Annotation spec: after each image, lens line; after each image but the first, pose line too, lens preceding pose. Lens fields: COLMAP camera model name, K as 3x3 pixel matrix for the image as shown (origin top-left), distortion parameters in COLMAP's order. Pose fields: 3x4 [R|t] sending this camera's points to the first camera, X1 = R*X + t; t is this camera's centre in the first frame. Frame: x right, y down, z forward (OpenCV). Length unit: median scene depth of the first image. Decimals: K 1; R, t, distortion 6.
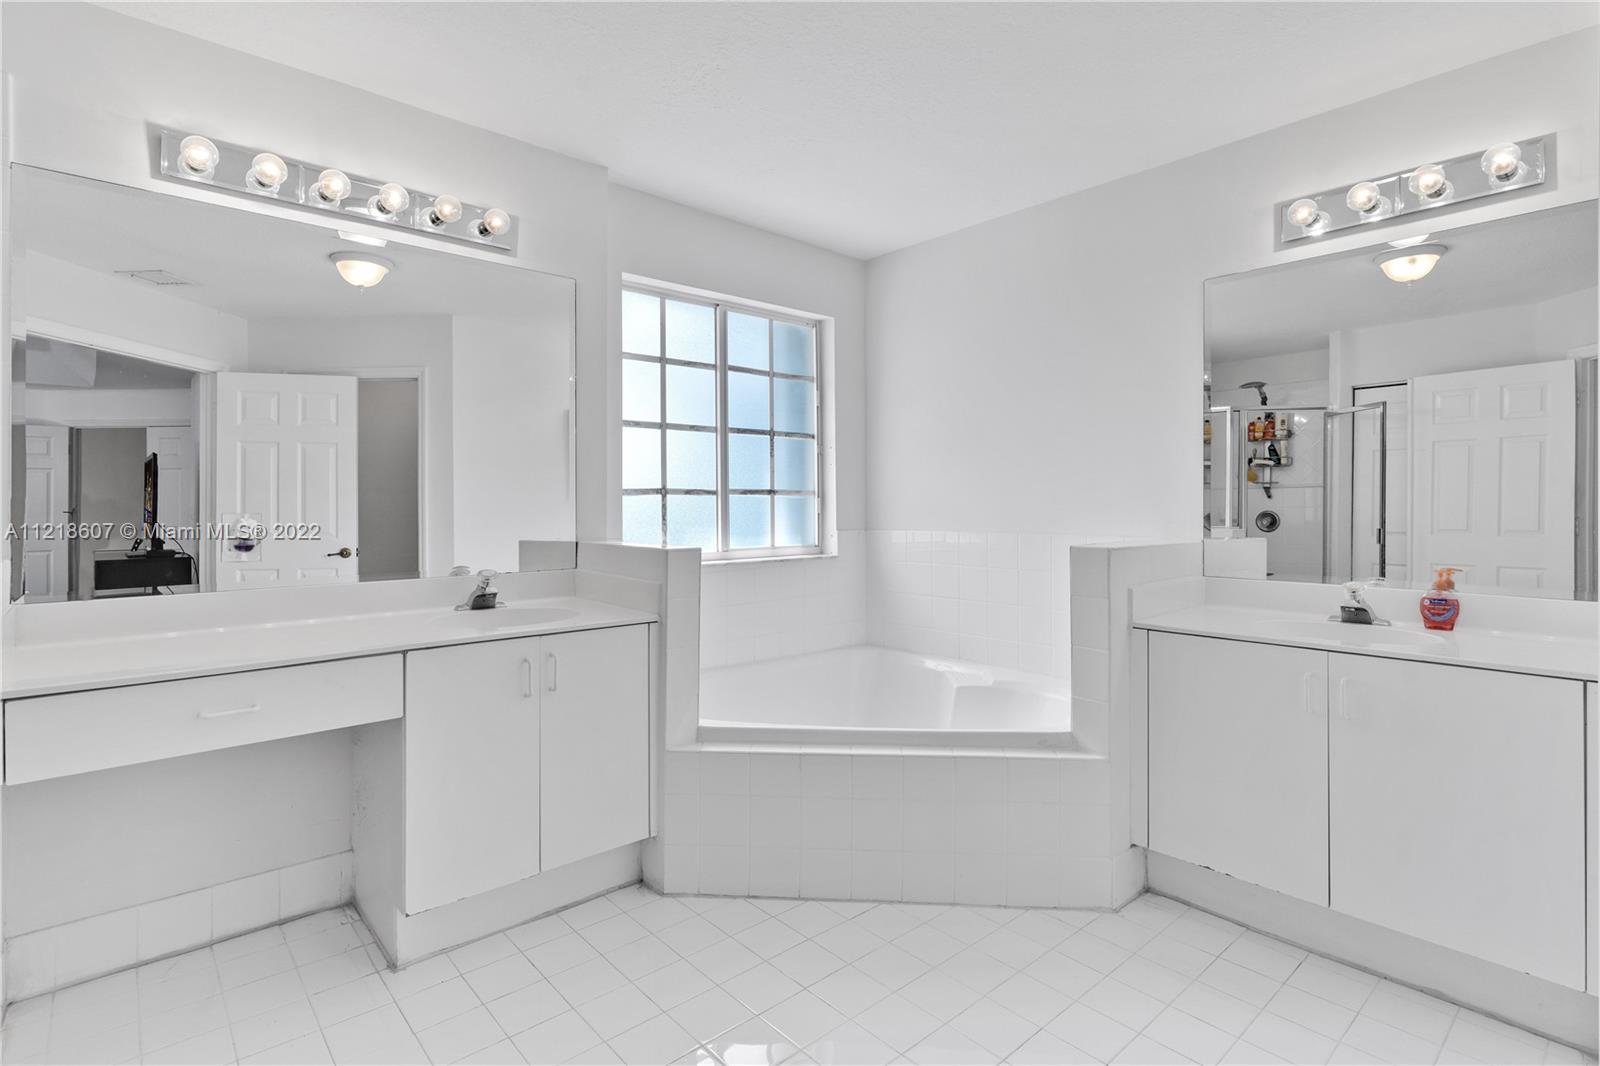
lens RADIAL K [[764.8, 0, 799.6], [0, 764.8, 529.2], [0, 0, 1]] dist [0.001968, 0.001512]
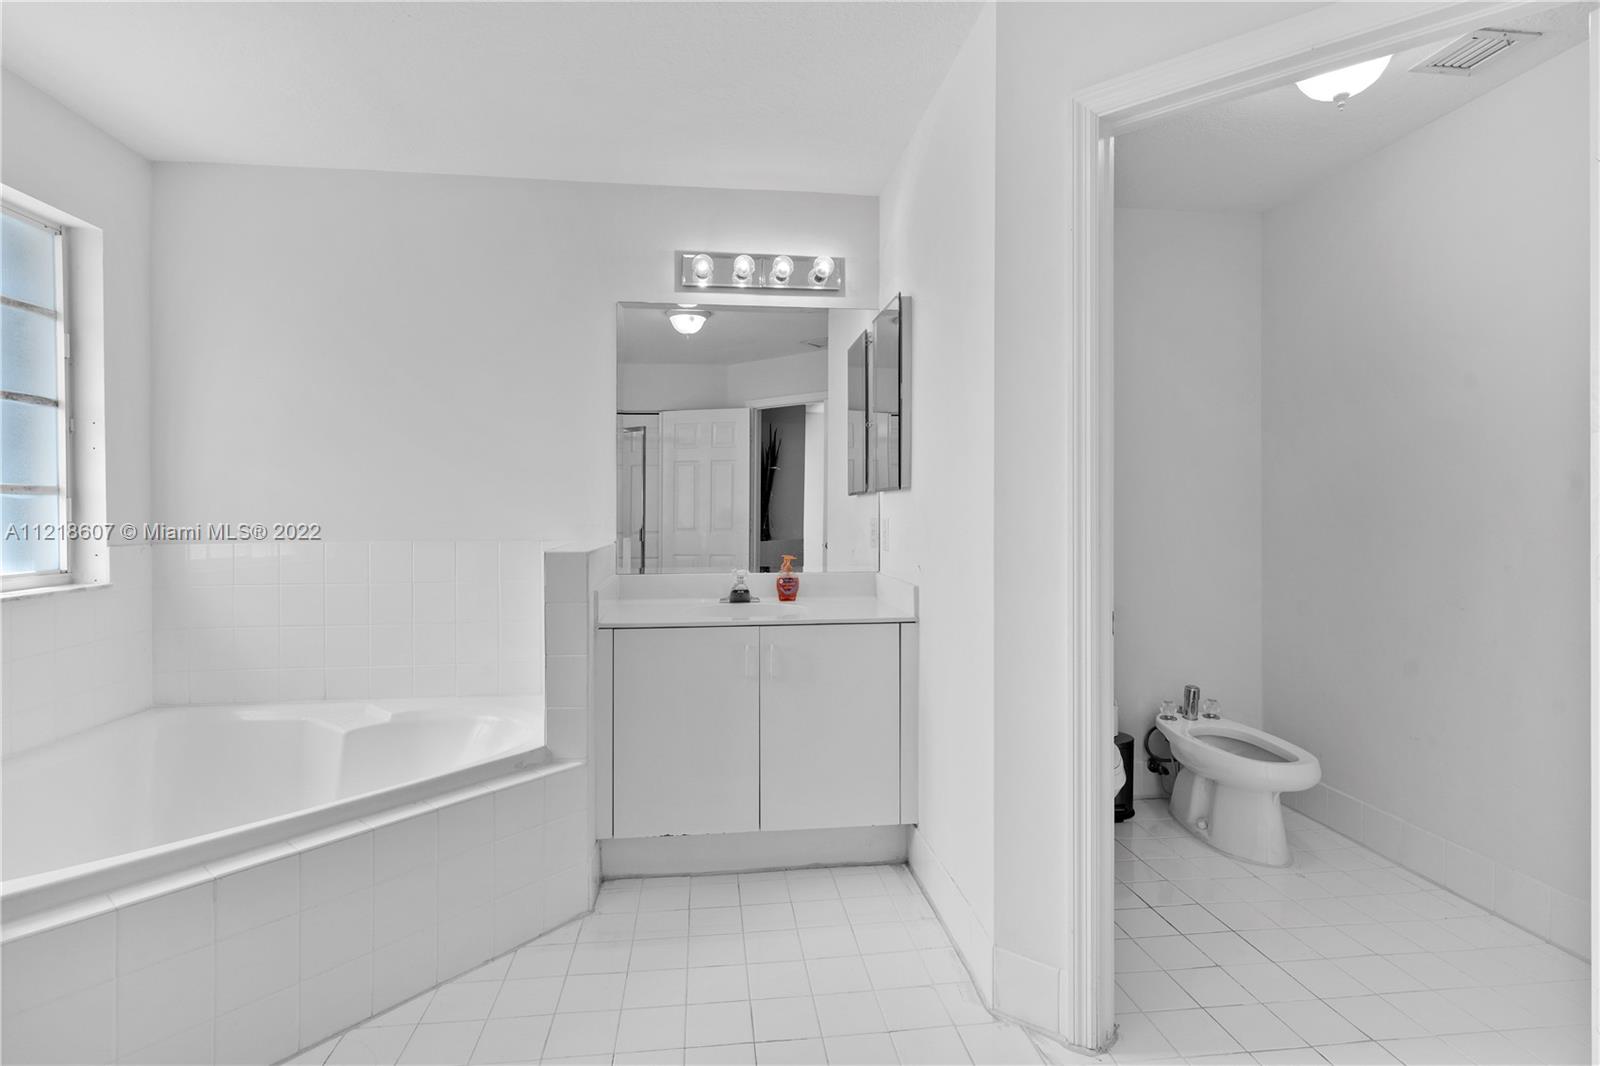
lens RADIAL K [[764.8, 0, 799.6], [0, 764.8, 529.2], [0, 0, 1]] dist [0.001968, 0.001512]
pose [[0.583758, -0.020722, 0.811663, -0.229023], [0.026243, 0.999633, 0.006647, -0.003651], [-0.811504, 0.017420, 0.584088, 0.176056]]
